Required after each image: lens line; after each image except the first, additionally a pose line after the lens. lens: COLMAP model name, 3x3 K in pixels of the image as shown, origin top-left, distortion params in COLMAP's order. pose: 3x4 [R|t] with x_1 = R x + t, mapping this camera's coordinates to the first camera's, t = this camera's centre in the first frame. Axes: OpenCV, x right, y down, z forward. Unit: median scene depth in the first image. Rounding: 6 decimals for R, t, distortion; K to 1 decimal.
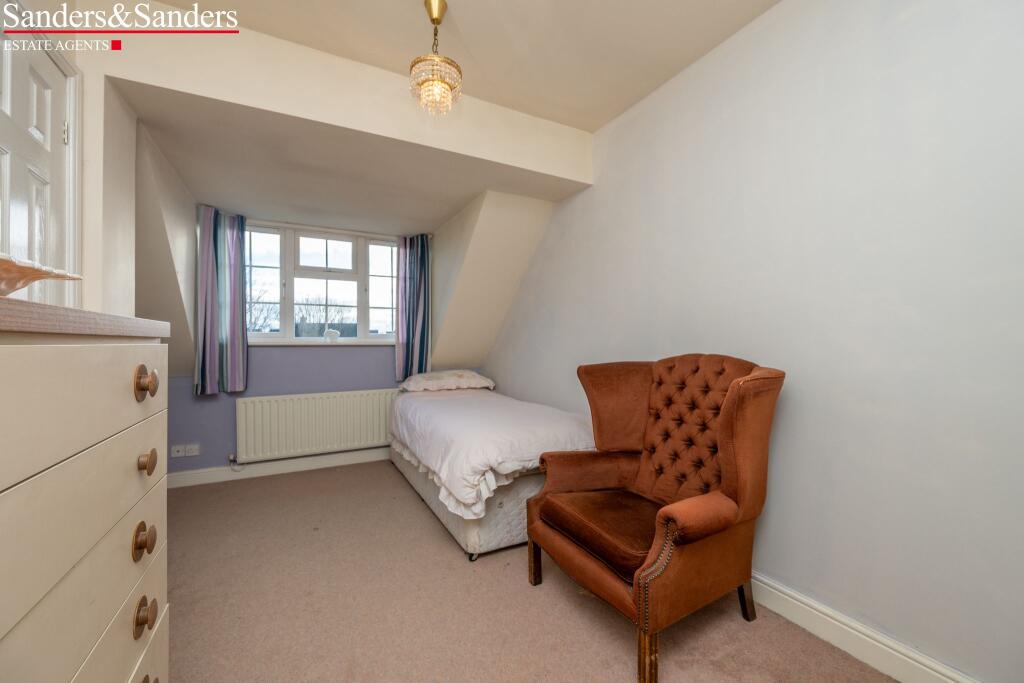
lens RADIAL K [[410.1, 0, 512.0], [0, 410.1, 341.5], [0, 0, 1]] dist [-0.002909, -0.000176]
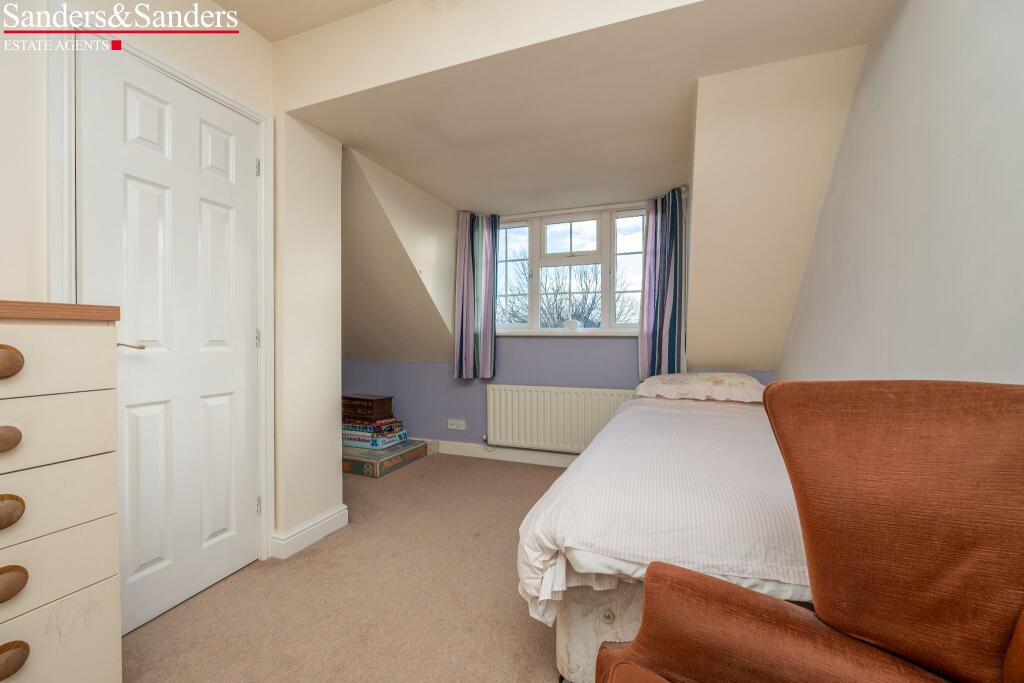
lens RADIAL K [[410.1, 0, 512.0], [0, 410.1, 341.5], [0, 0, 1]] dist [-0.002909, -0.000176]
pose [[0.656805, 0.012888, -0.753950, 0.186130], [-0.001742, 0.999877, 0.015574, 0.007781], [0.754058, -0.008916, 0.656747, 0.333009]]
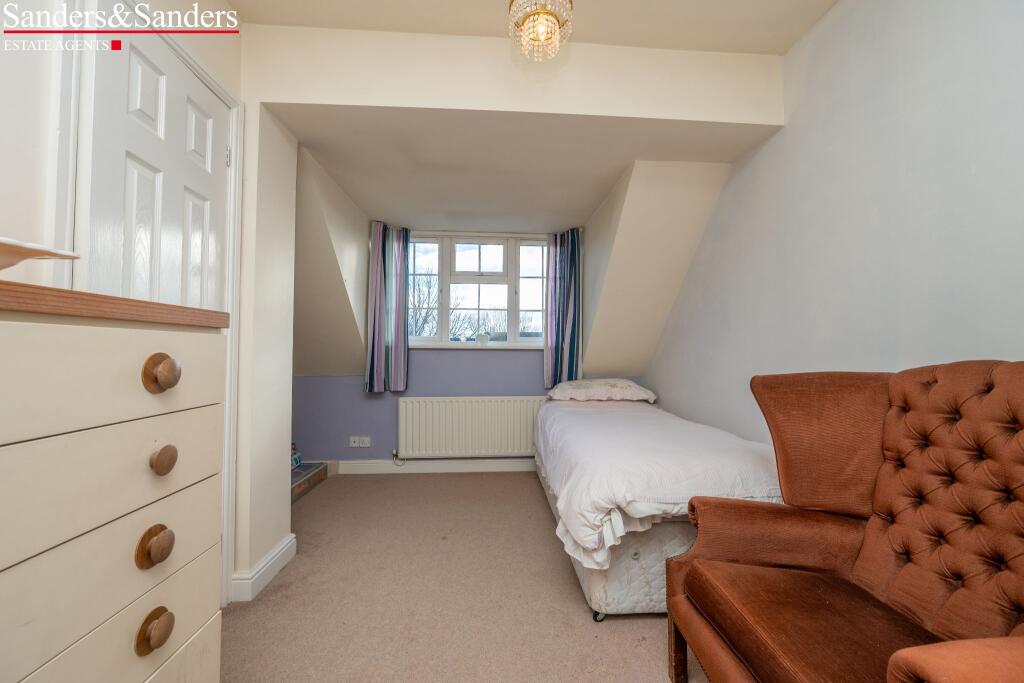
lens RADIAL K [[417.9, 0, 514.3], [0, 417.9, 341.1], [0, 0, 1]] dist [-0.003987, -0.000149]
pose [[0.912316, -0.002353, -0.409481, 0.052028], [-0.006521, 0.999773, -0.020274, 0.011118], [0.409436, 0.021167, 0.912093, 0.120092]]
